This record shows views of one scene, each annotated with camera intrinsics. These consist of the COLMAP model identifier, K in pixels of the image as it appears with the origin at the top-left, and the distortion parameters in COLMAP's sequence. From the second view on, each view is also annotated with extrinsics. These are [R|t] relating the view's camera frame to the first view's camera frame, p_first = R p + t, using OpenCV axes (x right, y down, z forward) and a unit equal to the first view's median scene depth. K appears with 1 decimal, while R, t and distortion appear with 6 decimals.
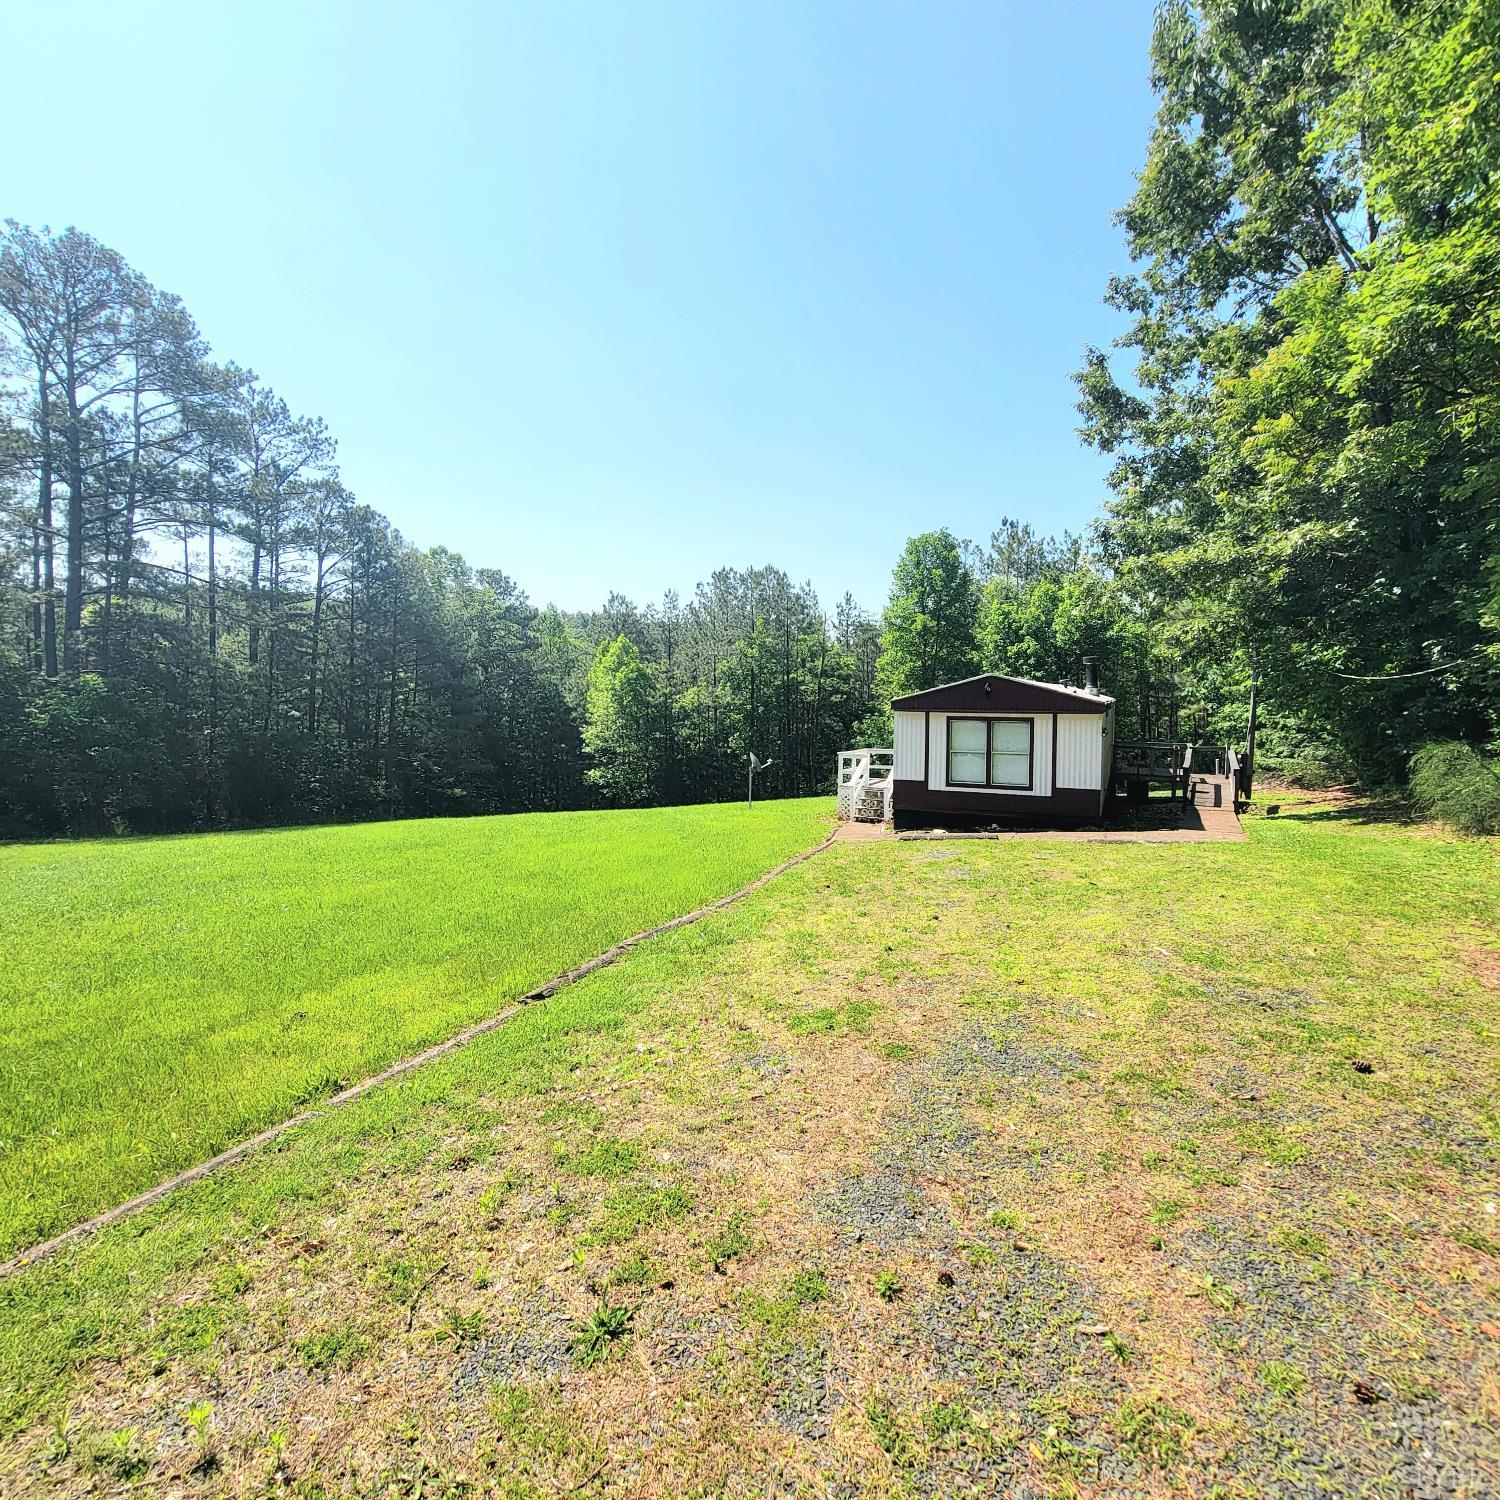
lens RADIAL K [[821.7, 0, 723.4], [0, 821.7, 721.9], [0, 0, 1]] dist [-0.006031, 0.000945]
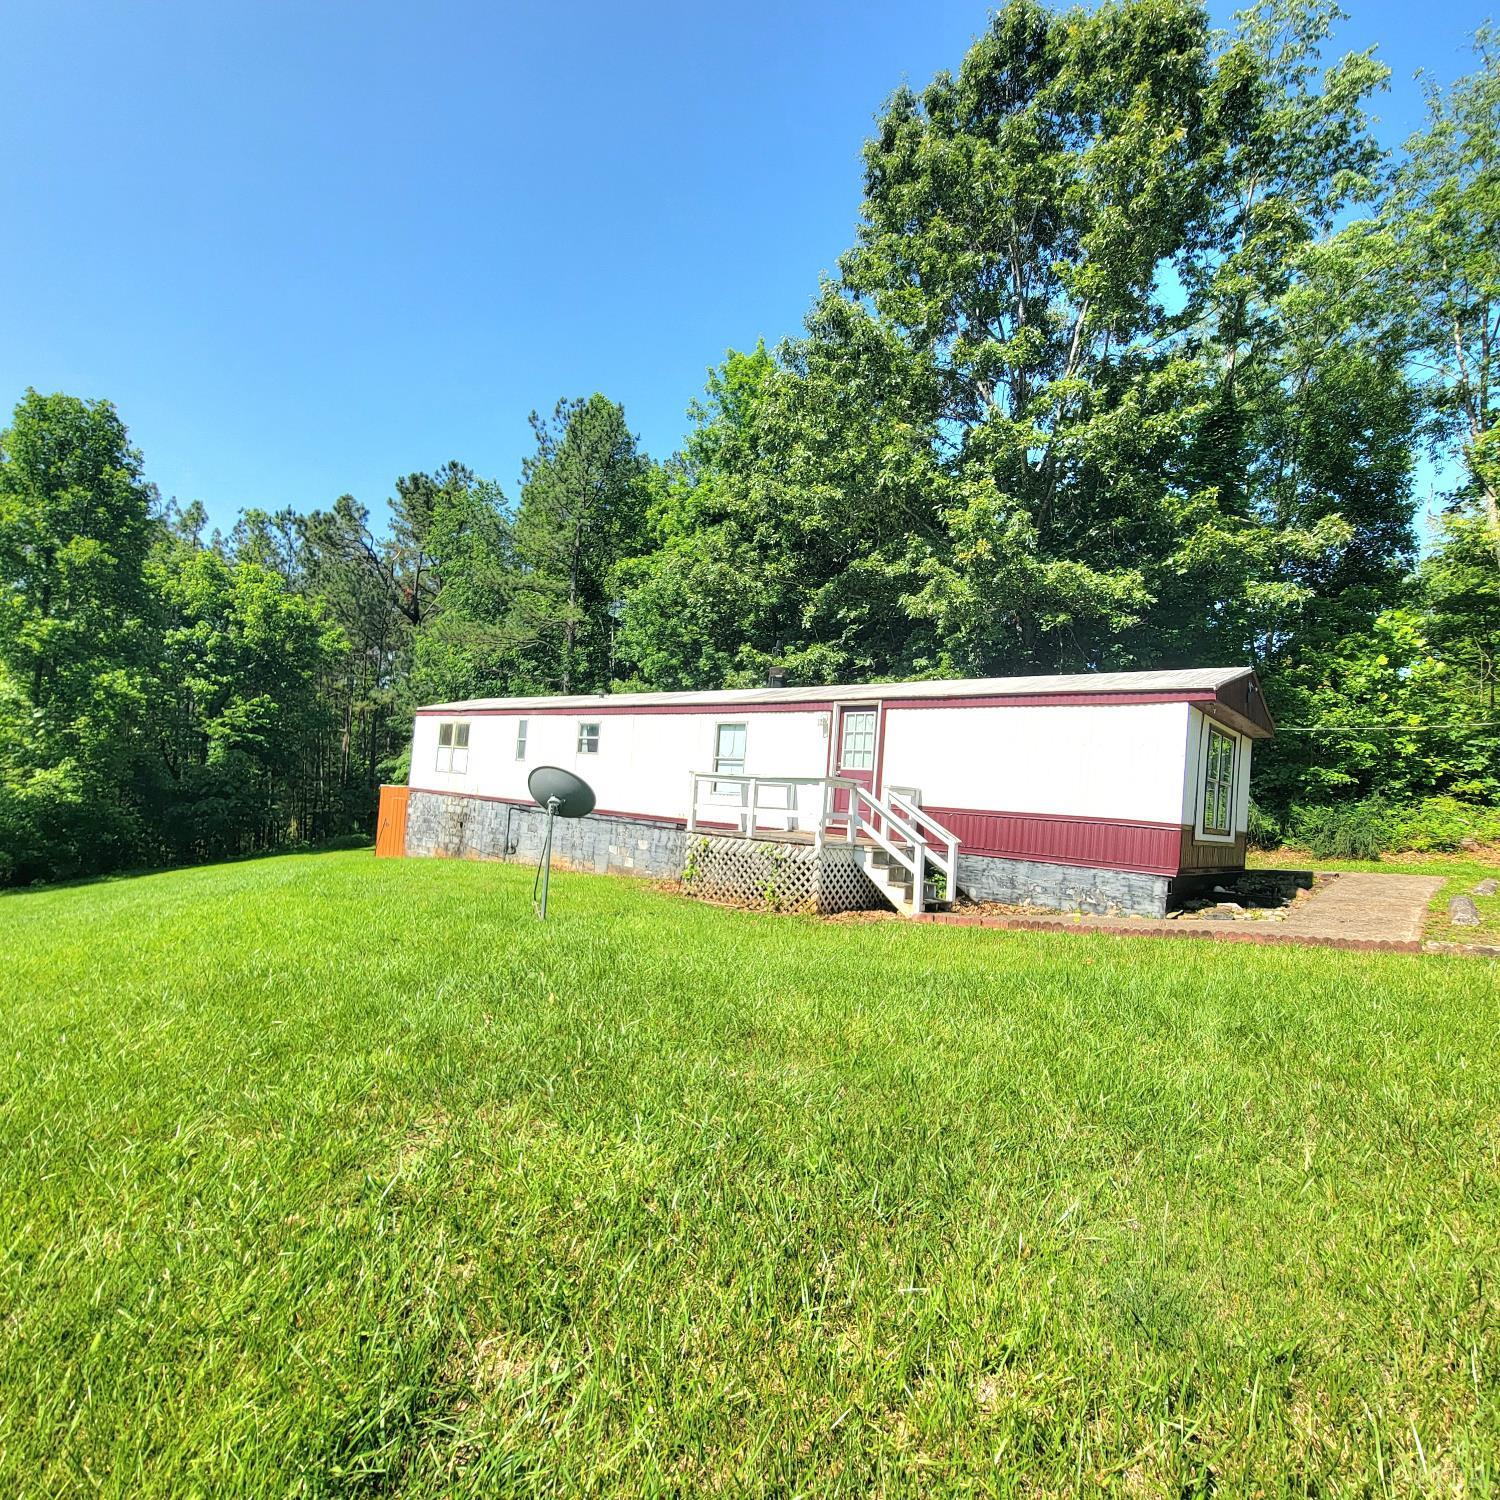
lens RADIAL K [[821.7, 0, 733.4], [0, 821.7, 777.2], [0, 0, 1]] dist [-0.006031, 0.000945]
pose [[0.271547, 0.043948, 0.961421, -0.149633], [-0.046651, 0.998384, -0.032461, 0.024778], [-0.961294, -0.036036, 0.273158, 0.401764]]
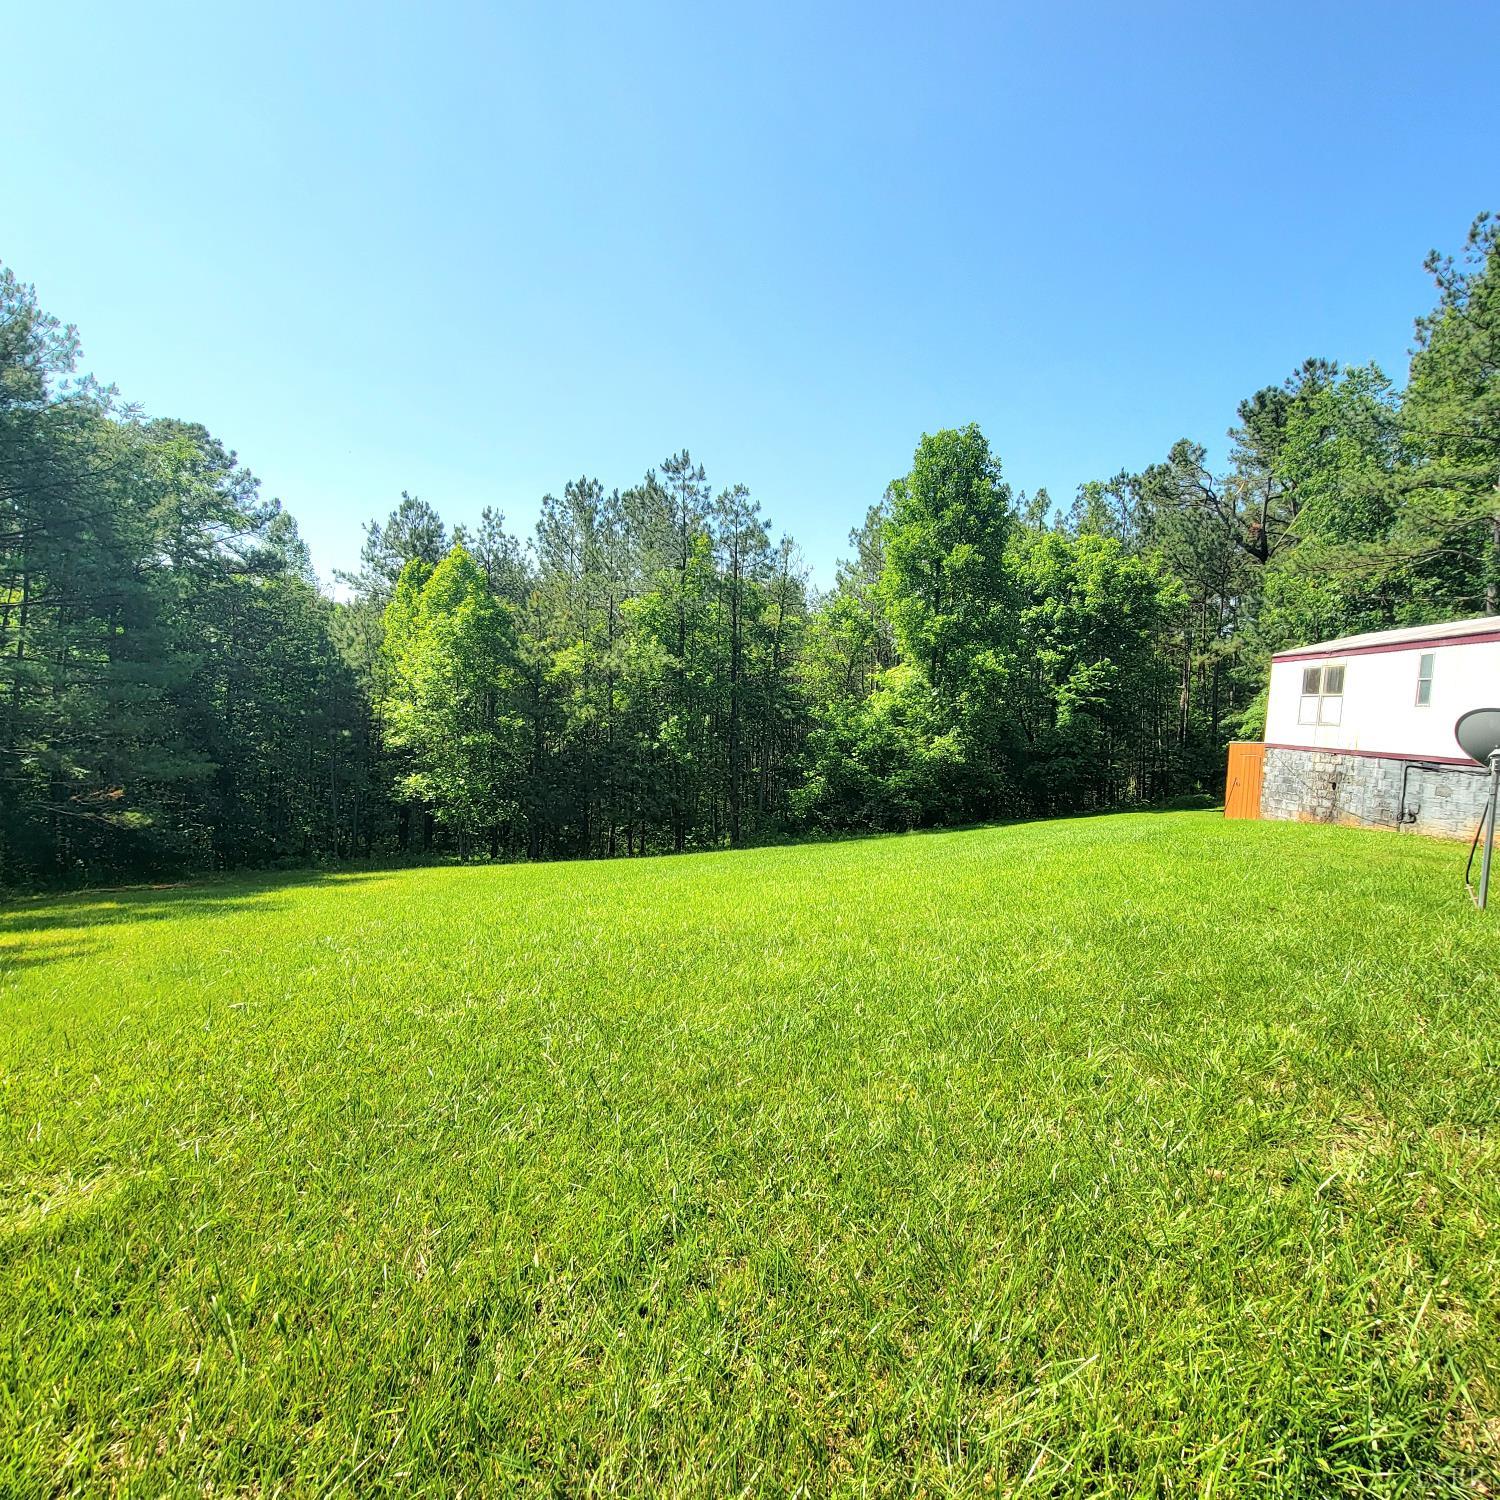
lens RADIAL K [[821.7, 0, 729.0], [0, 821.7, 773.5], [0, 0, 1]] dist [-0.006031, 0.000945]
pose [[0.938972, 0.005002, 0.343958, -0.152629], [-0.022657, 0.998622, 0.047327, 0.025648], [-0.343248, -0.052232, 0.937791, 0.405623]]
